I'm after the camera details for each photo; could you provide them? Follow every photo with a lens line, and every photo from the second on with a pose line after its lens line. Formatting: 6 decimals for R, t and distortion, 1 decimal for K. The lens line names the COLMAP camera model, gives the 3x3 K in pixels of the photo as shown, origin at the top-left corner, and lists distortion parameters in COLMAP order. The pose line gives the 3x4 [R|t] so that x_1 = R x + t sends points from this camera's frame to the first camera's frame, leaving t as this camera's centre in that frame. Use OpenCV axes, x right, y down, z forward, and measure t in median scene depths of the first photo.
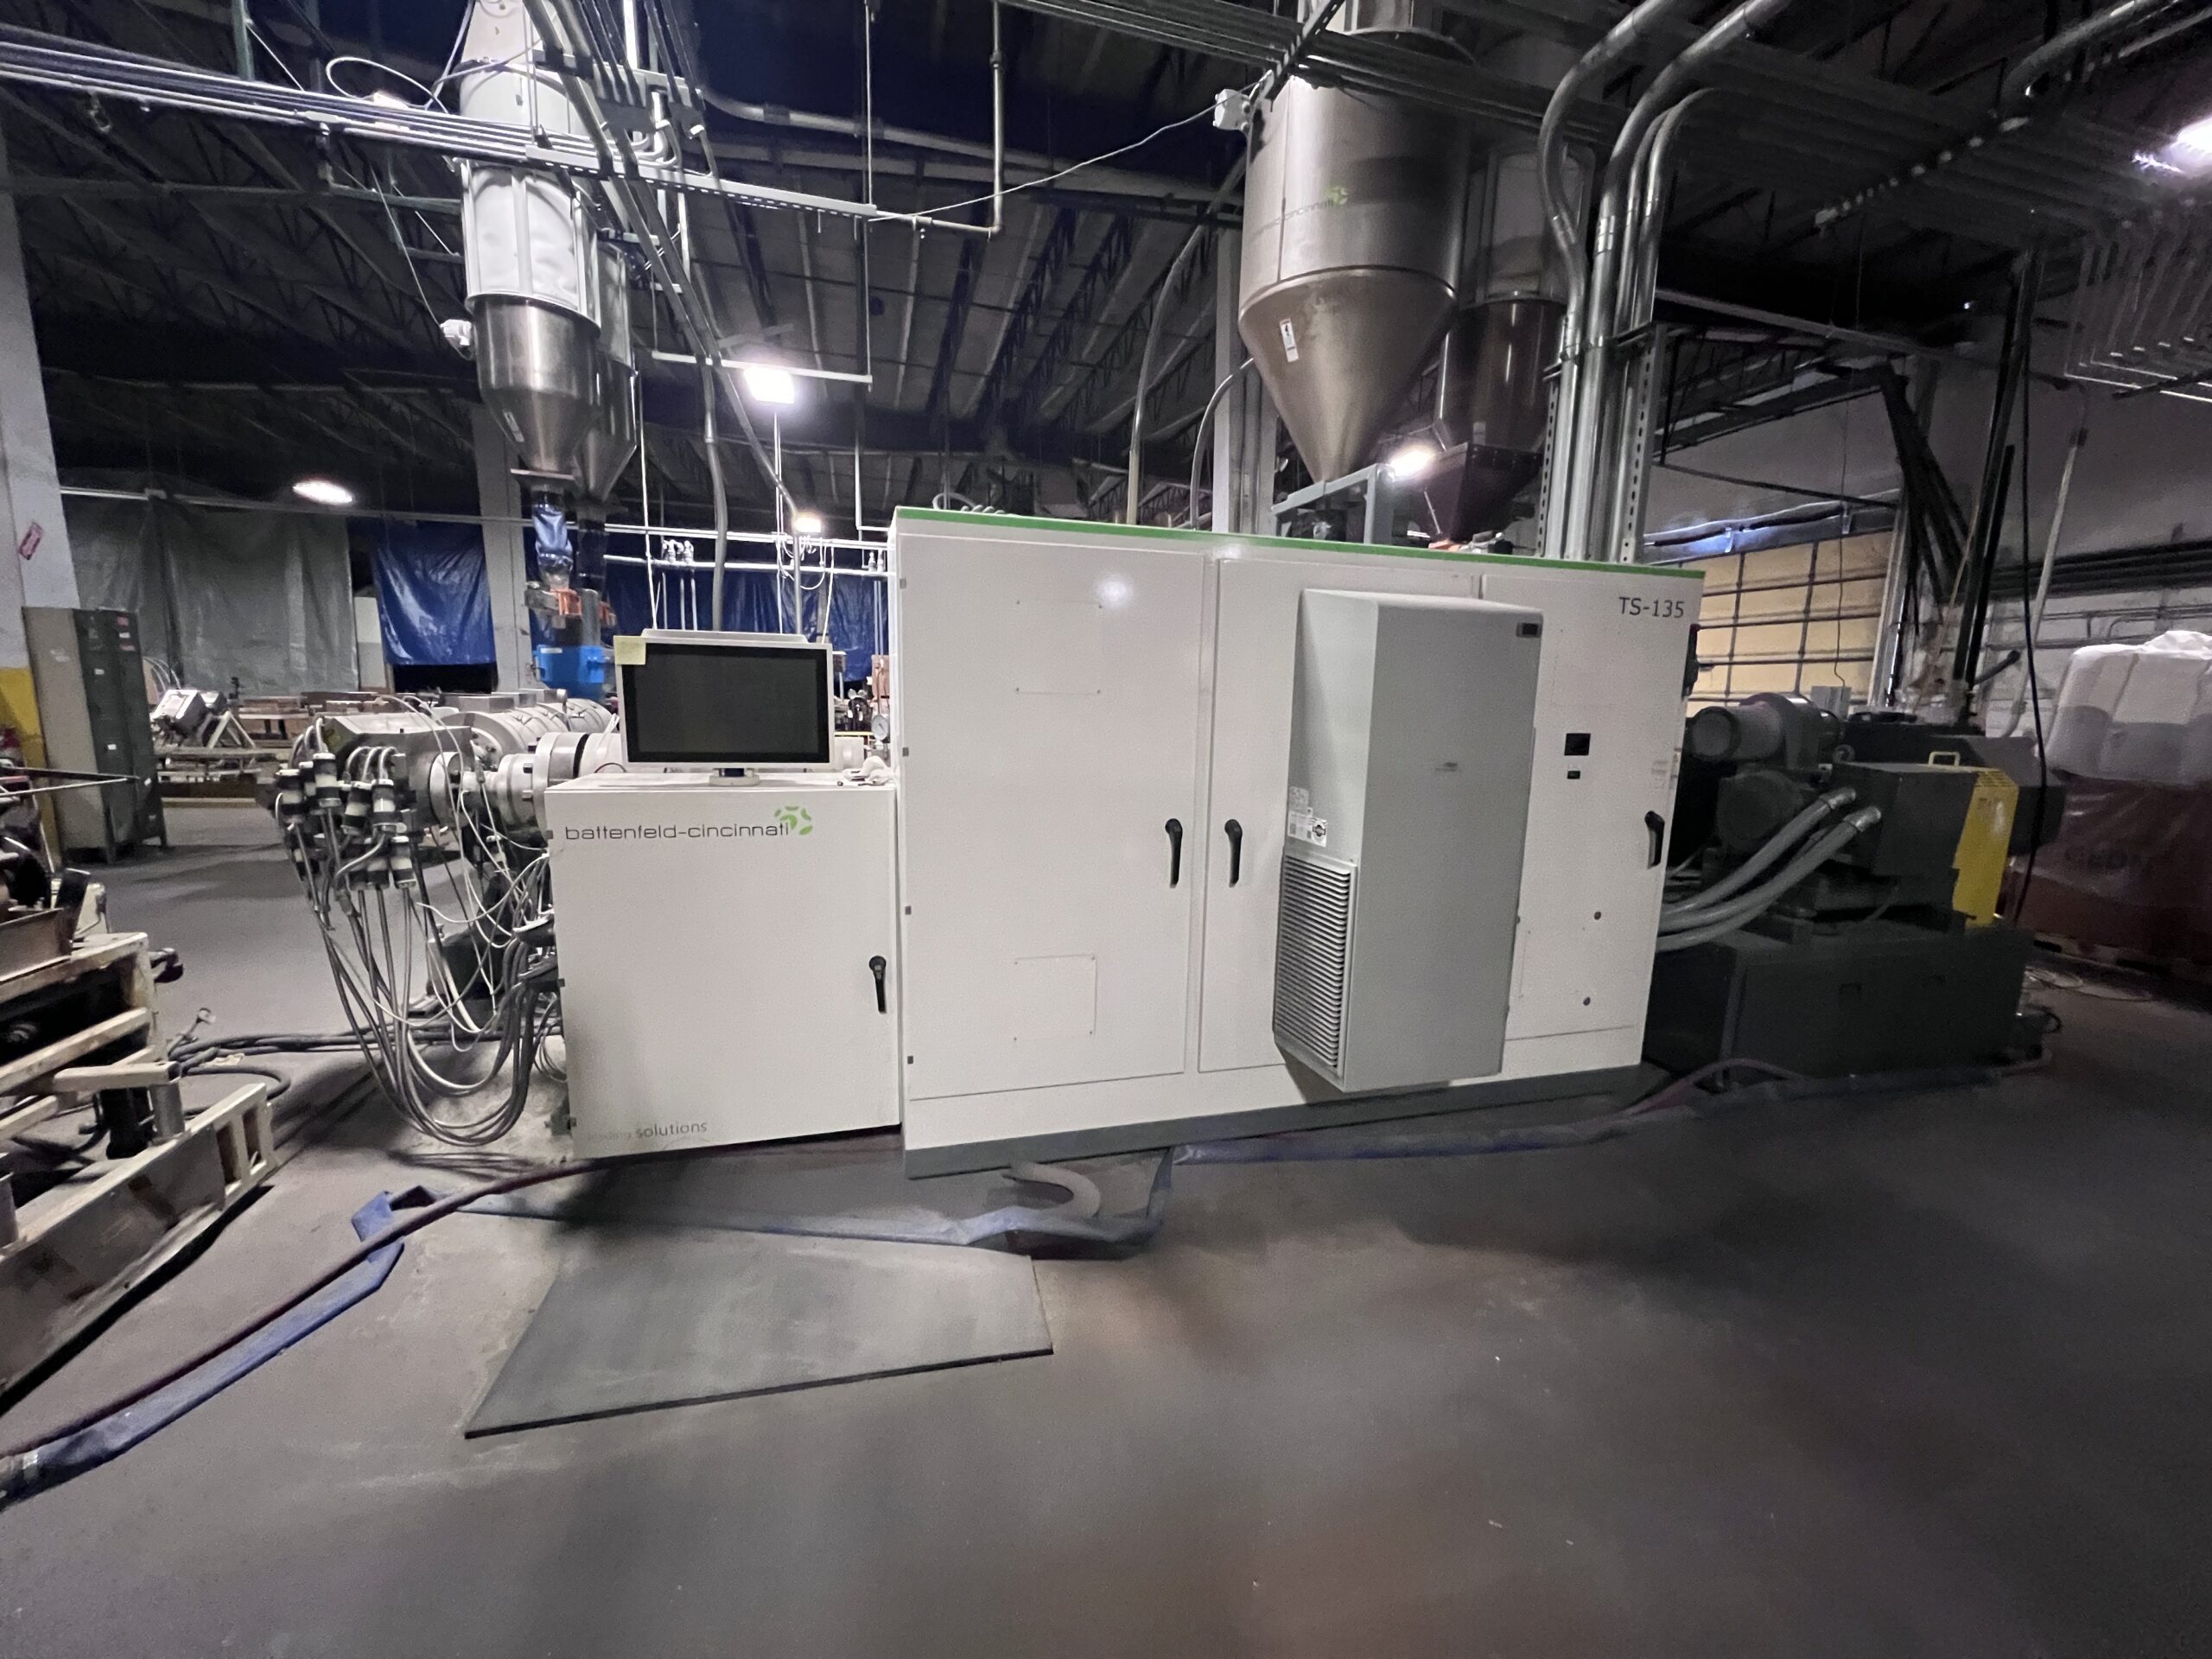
lens RADIAL K [[868.3, 0, 1104.5], [0, 868.3, 831.2], [0, 0, 1]] dist [-0.000616, 0.000220]
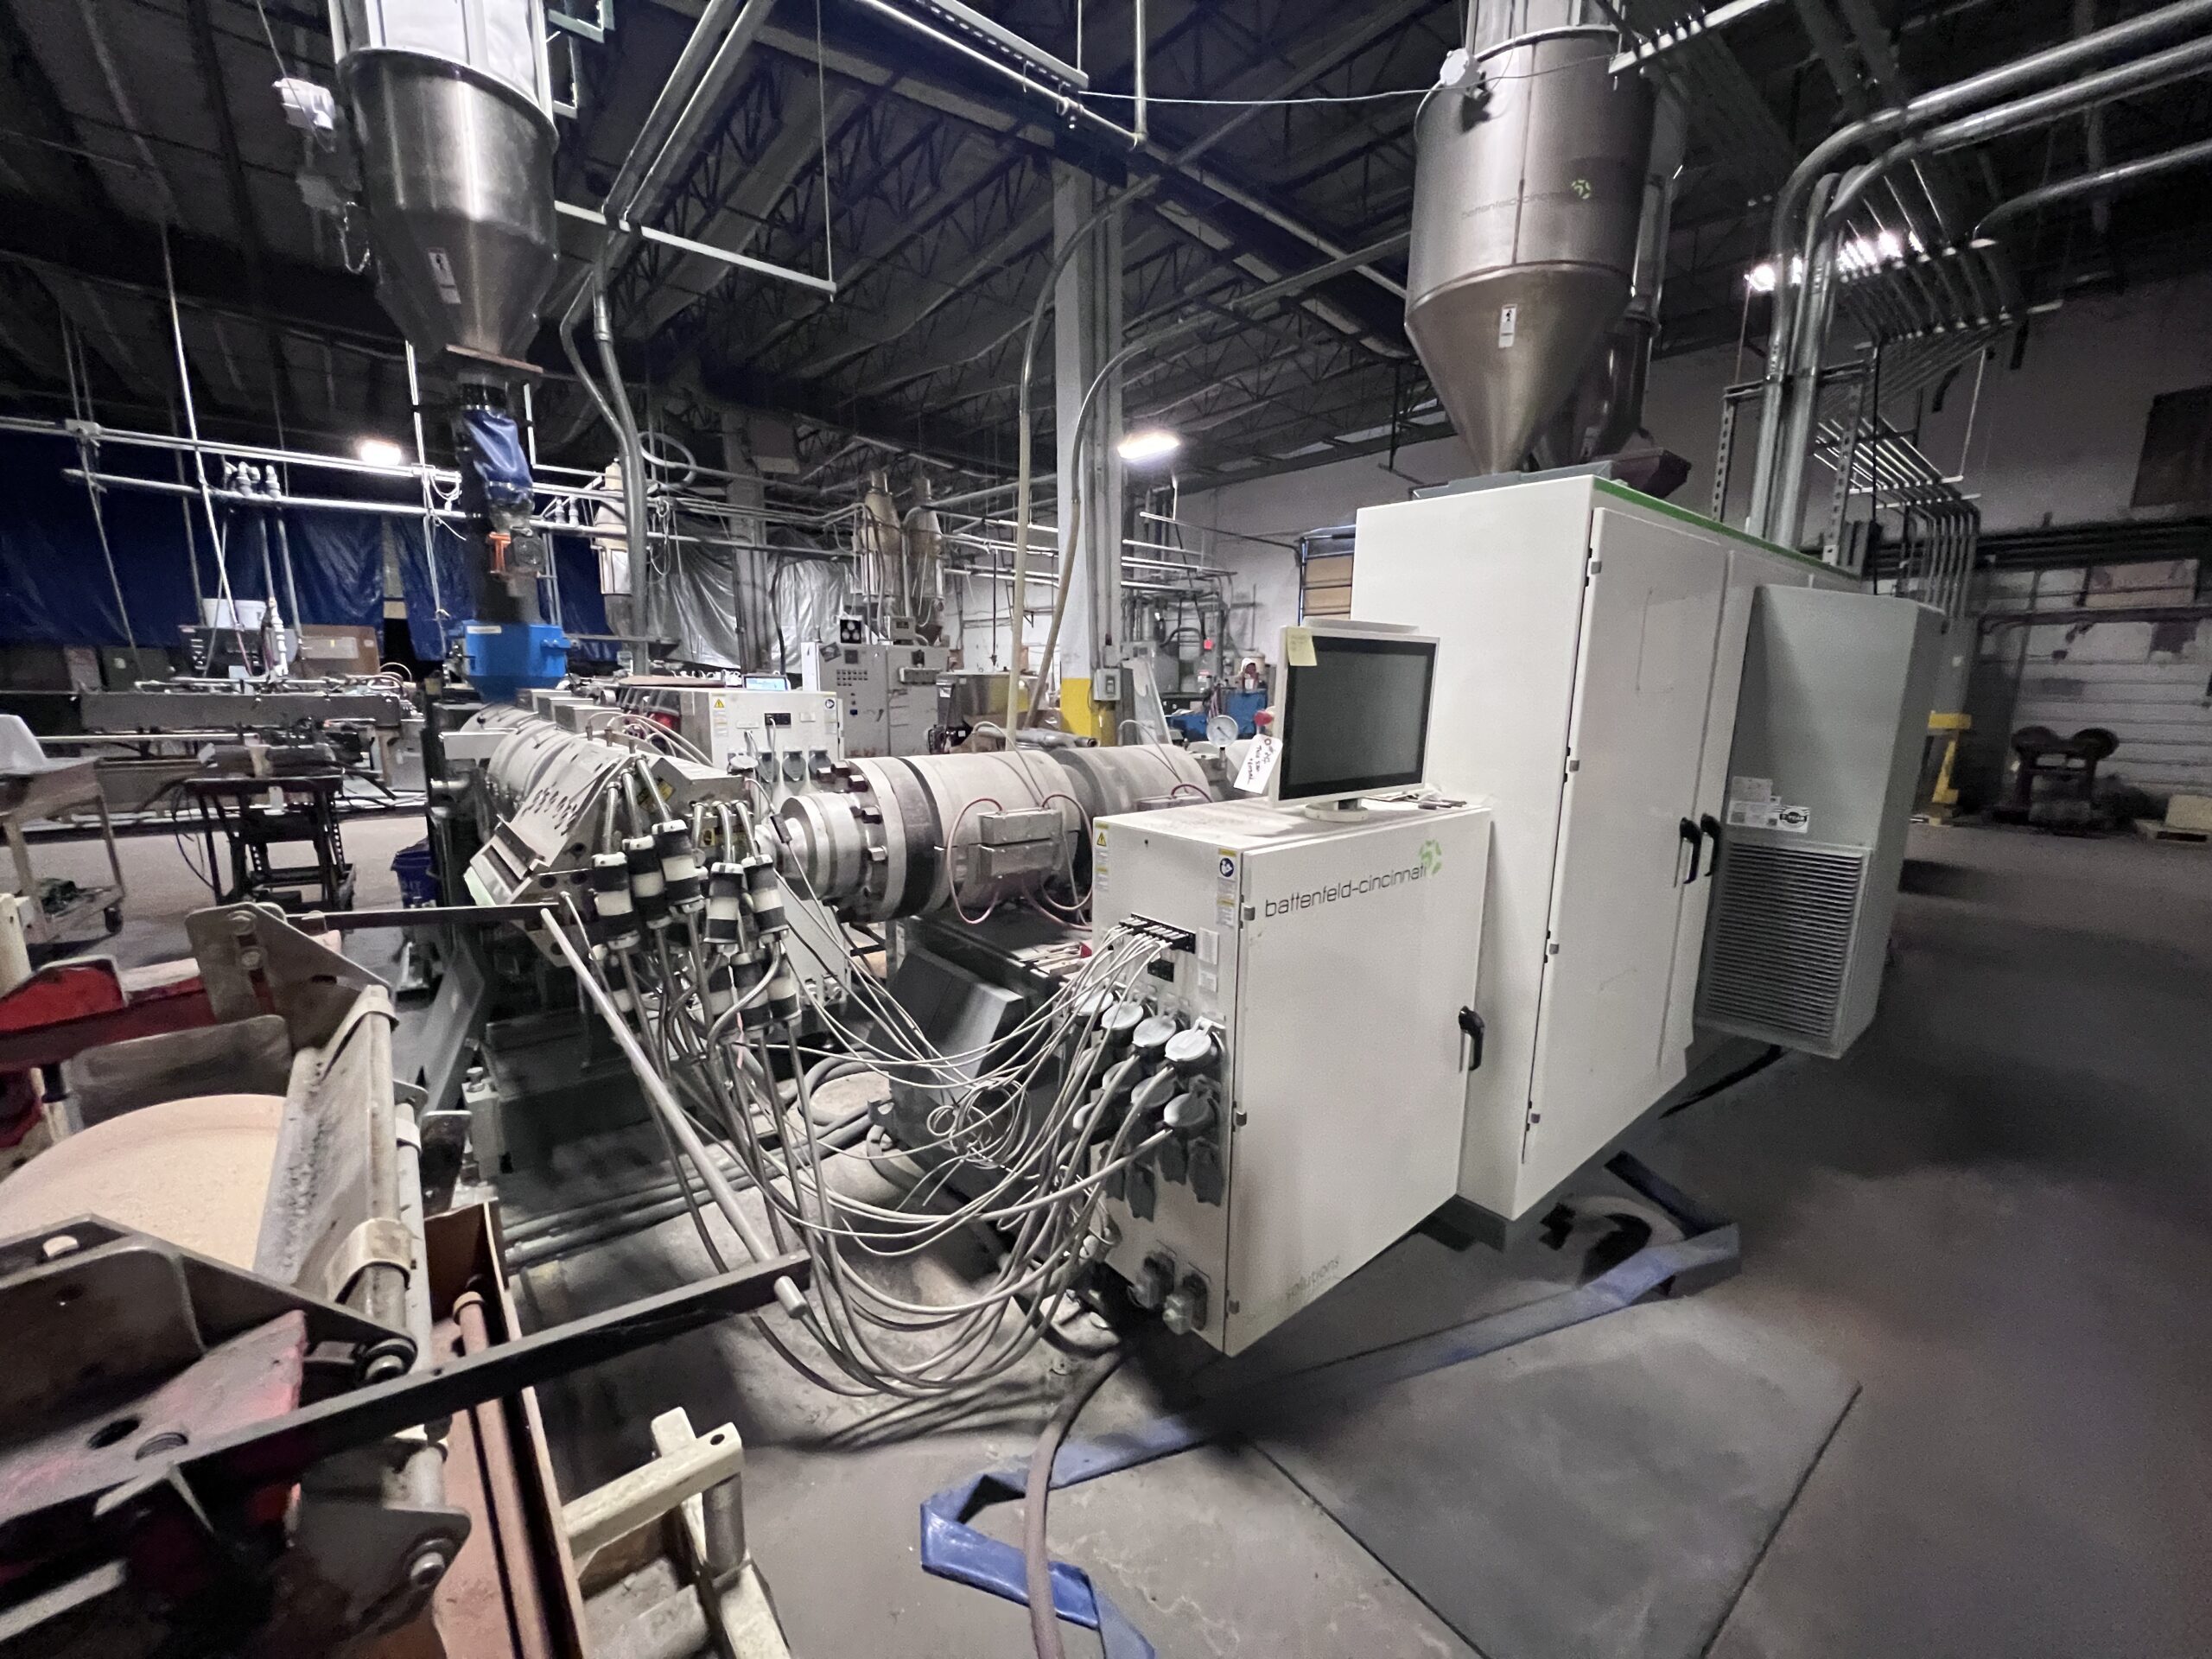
lens RADIAL K [[870.7, 0, 1101.0], [0, 870.7, 832.3], [0, 0, 1]] dist [-0.002098, 0.000070]
pose [[0.910703, -0.086972, 0.403802, -0.778607], [0.074754, 0.996142, 0.045957, -0.077621], [-0.406241, -0.011667, 0.913691, 0.315257]]
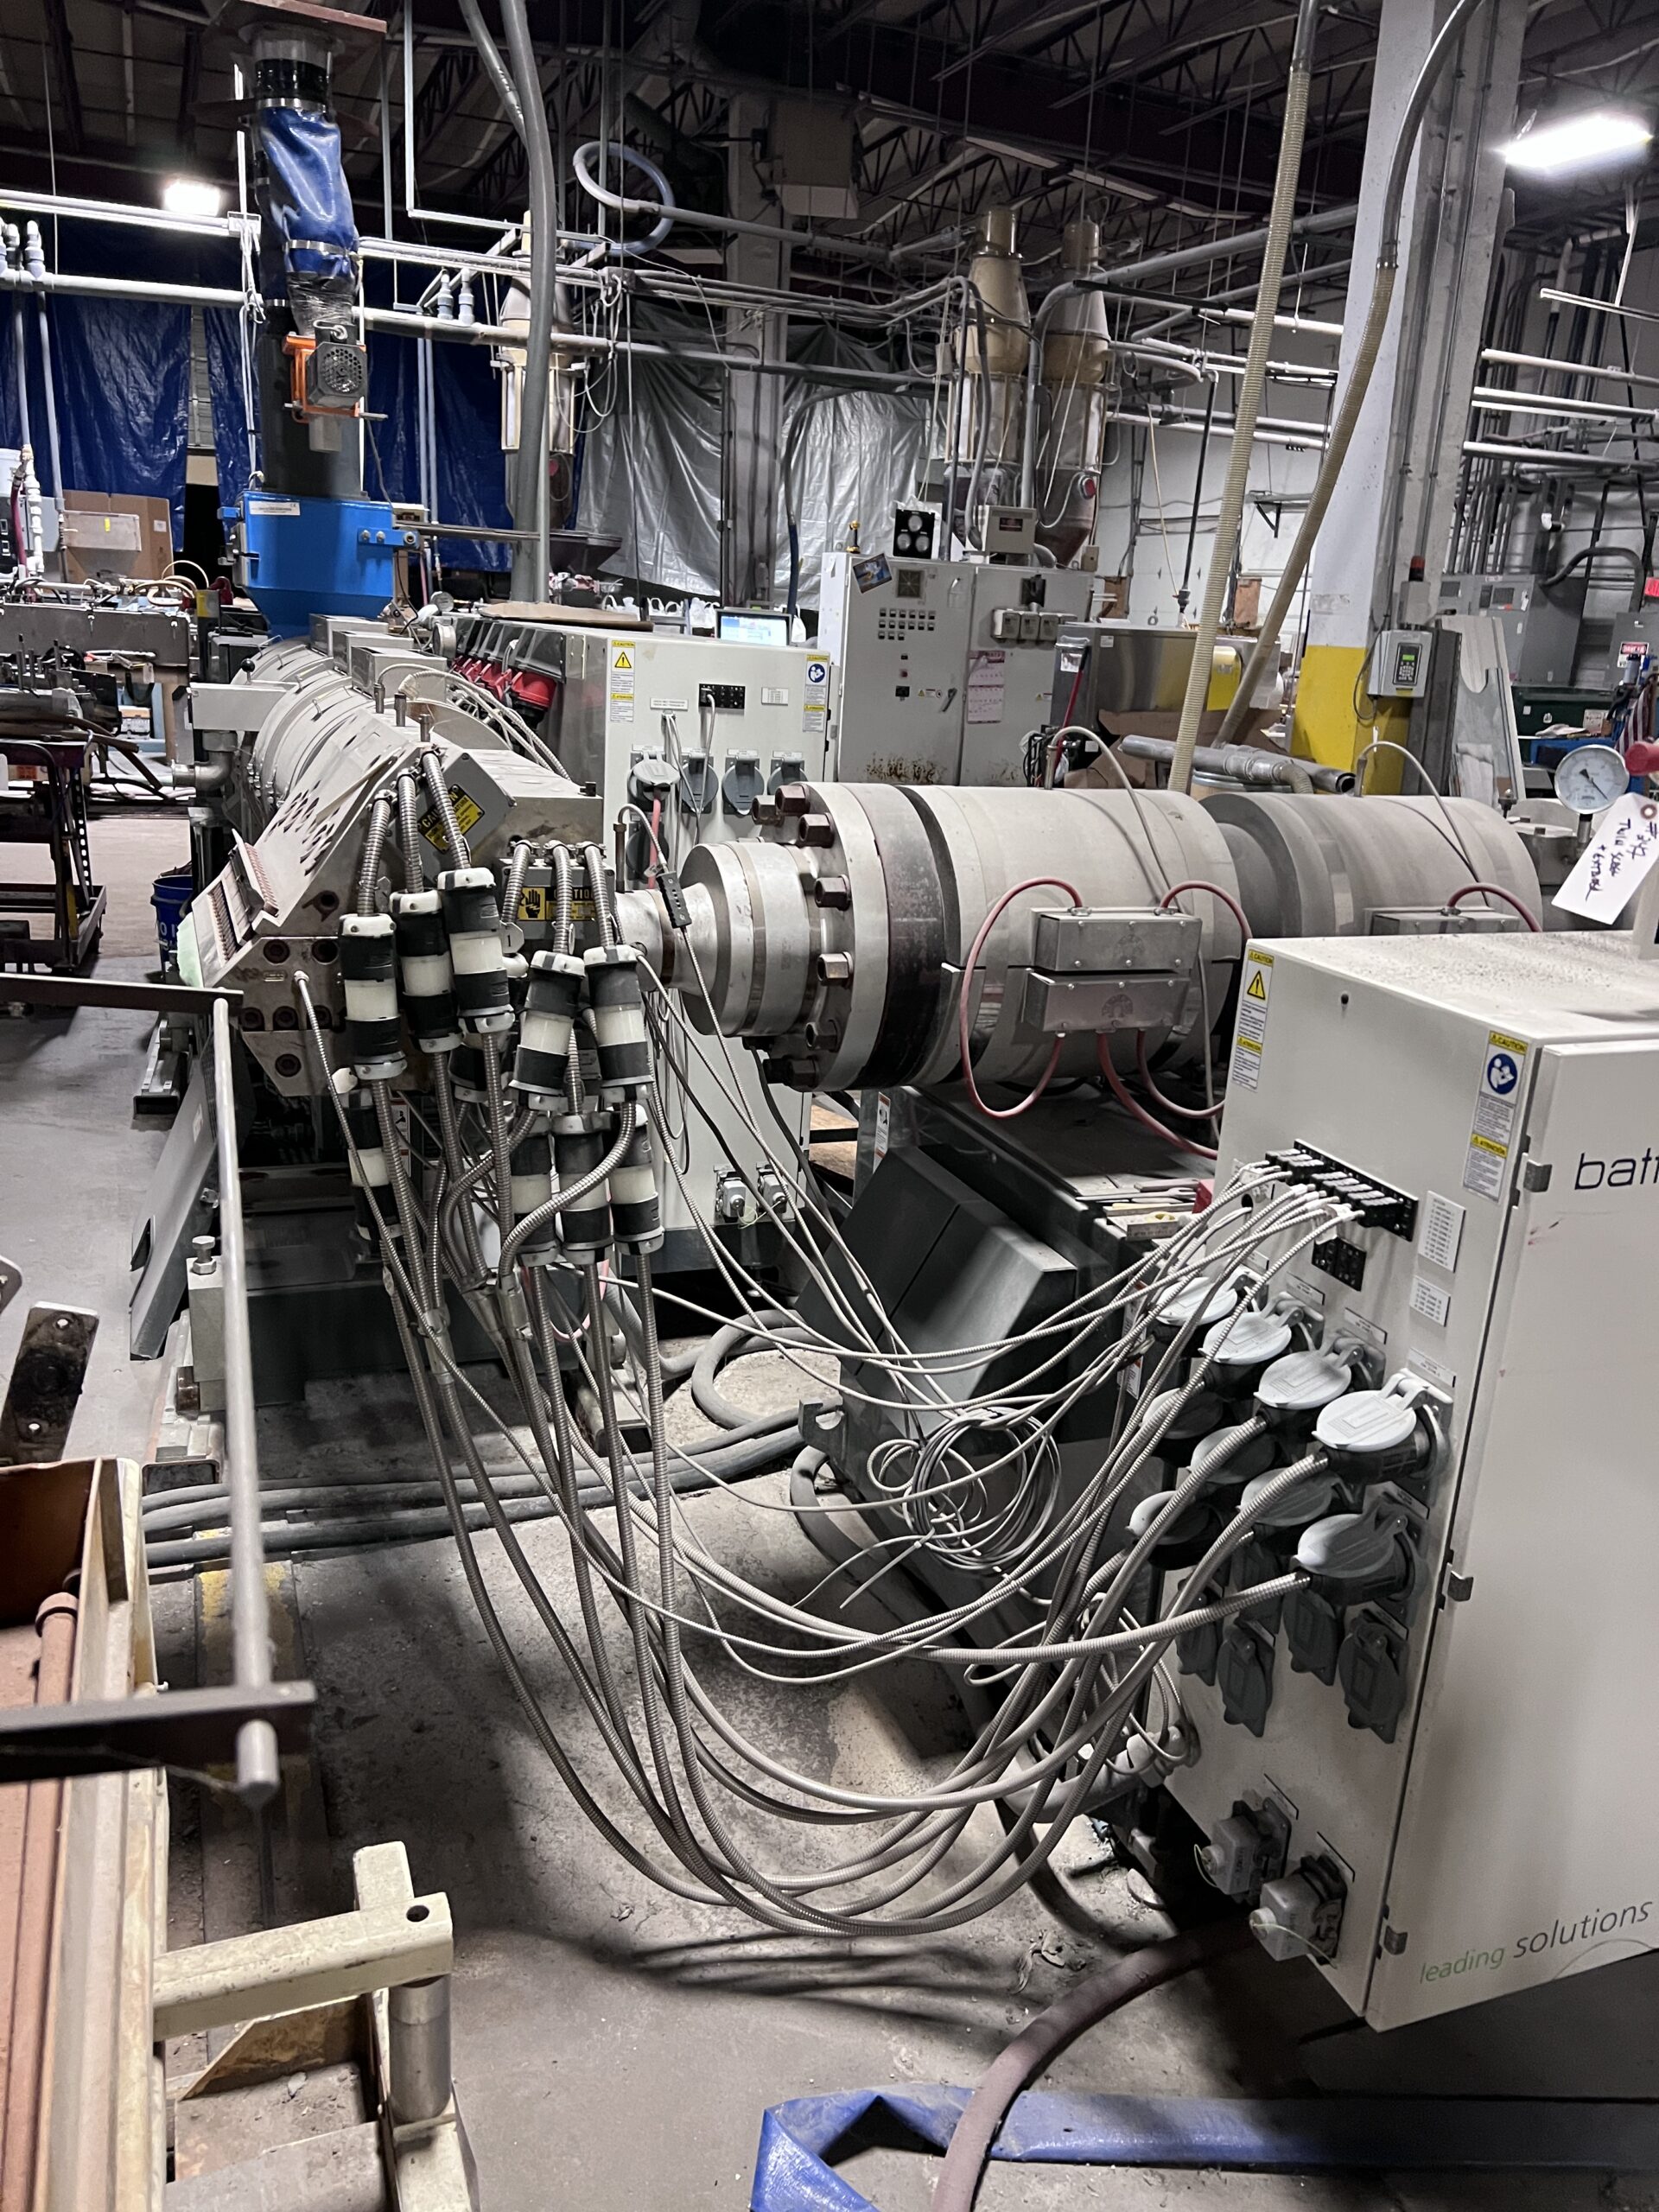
lens RADIAL K [[1634.7, 0, 847.9], [0, 1634.7, 1117.5], [0, 0, 1]] dist [0.055265, -0.063696]
pose [[0.993827, 0.001209, 0.110936, -0.736479], [-0.017558, 0.989052, 0.146521, -0.079931], [-0.109544, -0.147564, 0.982967, 0.321182]]
